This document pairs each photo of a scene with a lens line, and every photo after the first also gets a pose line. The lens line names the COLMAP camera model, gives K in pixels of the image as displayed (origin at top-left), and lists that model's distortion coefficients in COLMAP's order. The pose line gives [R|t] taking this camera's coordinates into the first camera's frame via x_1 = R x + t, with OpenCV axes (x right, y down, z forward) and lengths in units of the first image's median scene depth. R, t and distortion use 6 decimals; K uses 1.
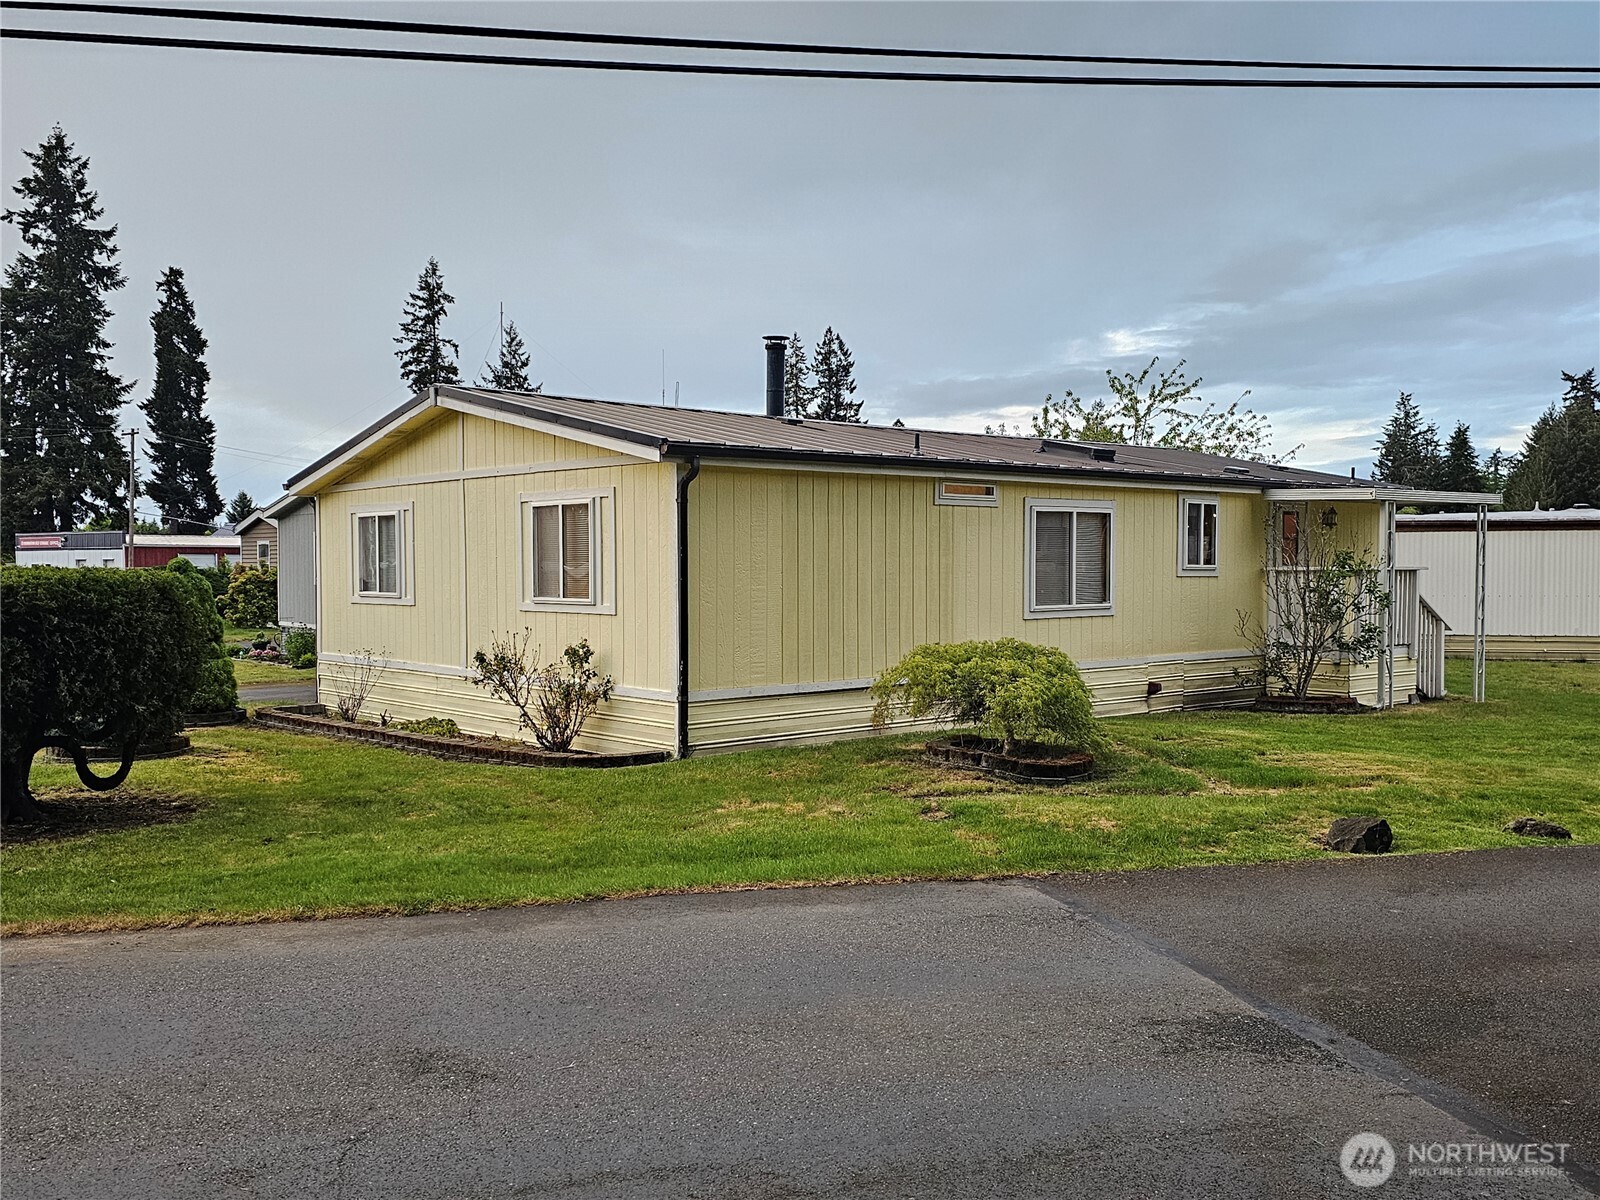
lens RADIAL K [[1373.0, 0, 804.1], [0, 1373.0, 613.5], [0, 0, 1]] dist [0.070515, -0.077567]
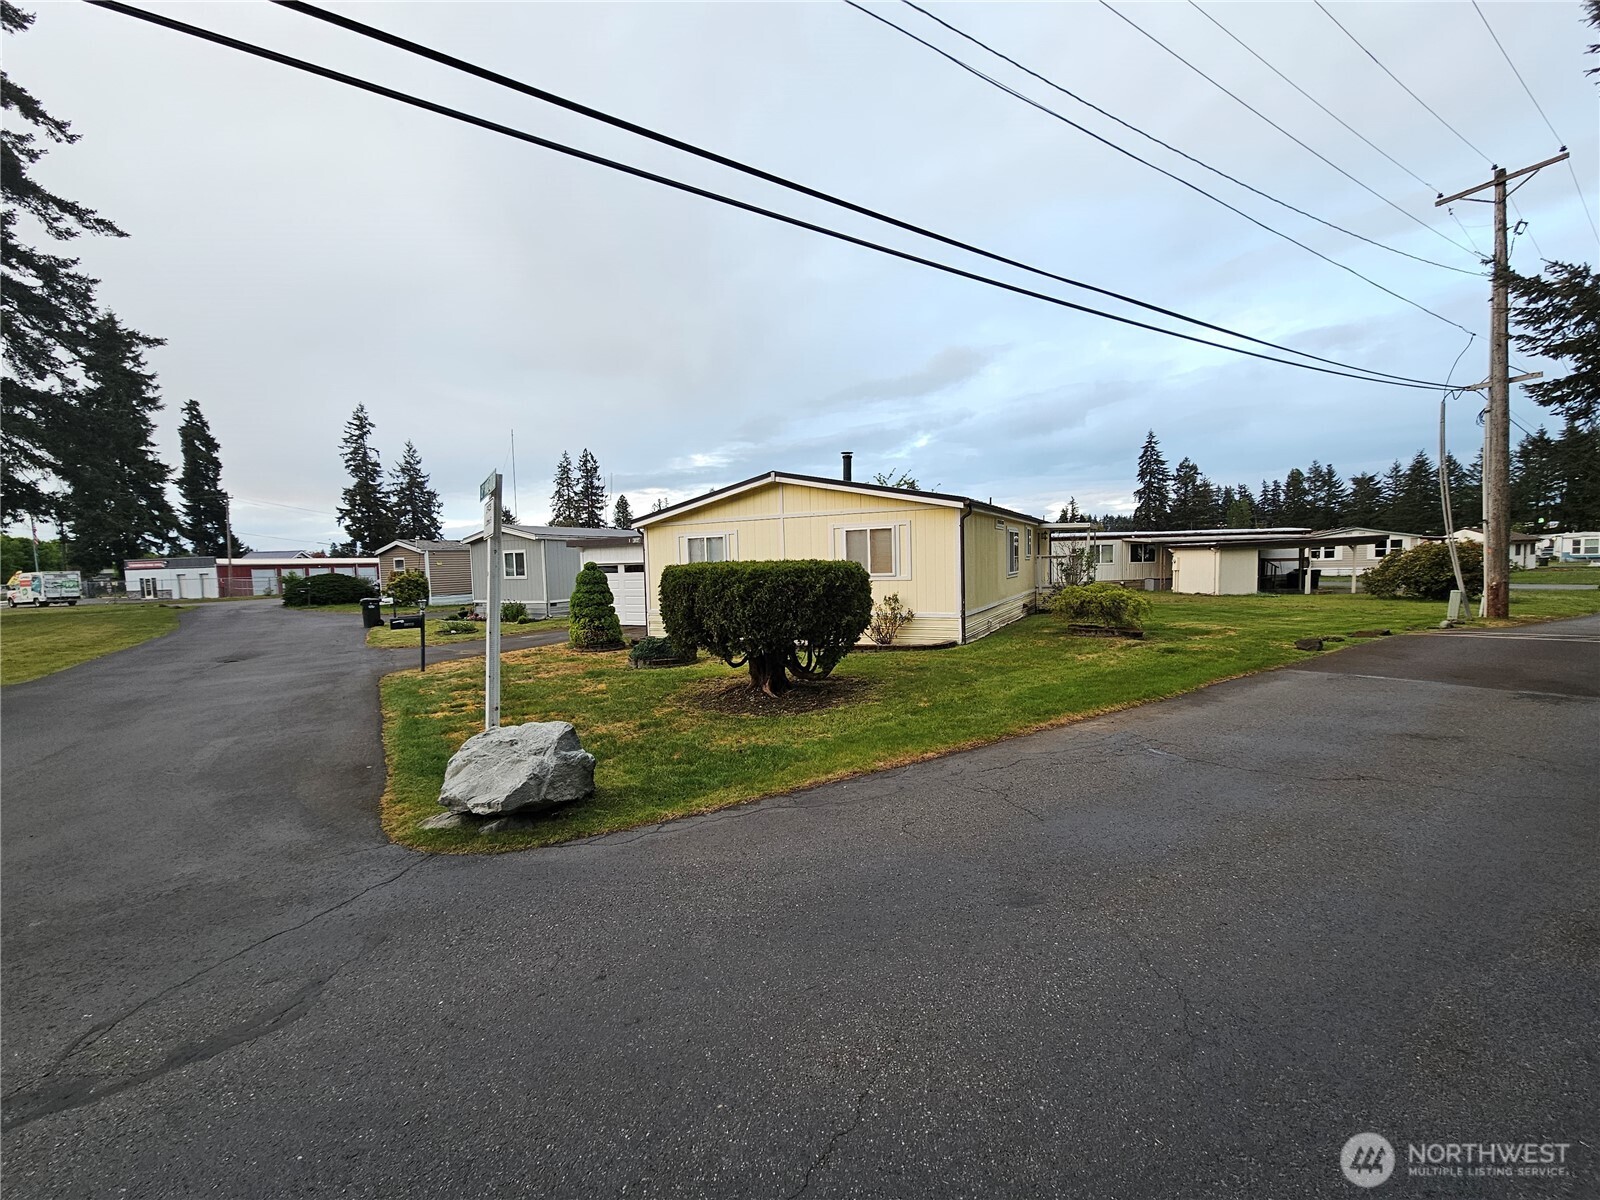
lens RADIAL K [[656.2, 0, 798.4], [0, 656.2, 599.2], [0, 0, 1]] dist [-0.005715, 0.000775]
pose [[0.935923, -0.042663, 0.349611, -0.459603], [0.037205, 0.999058, 0.022316, 0.000745], [-0.350234, -0.007879, 0.936629, 0.075655]]
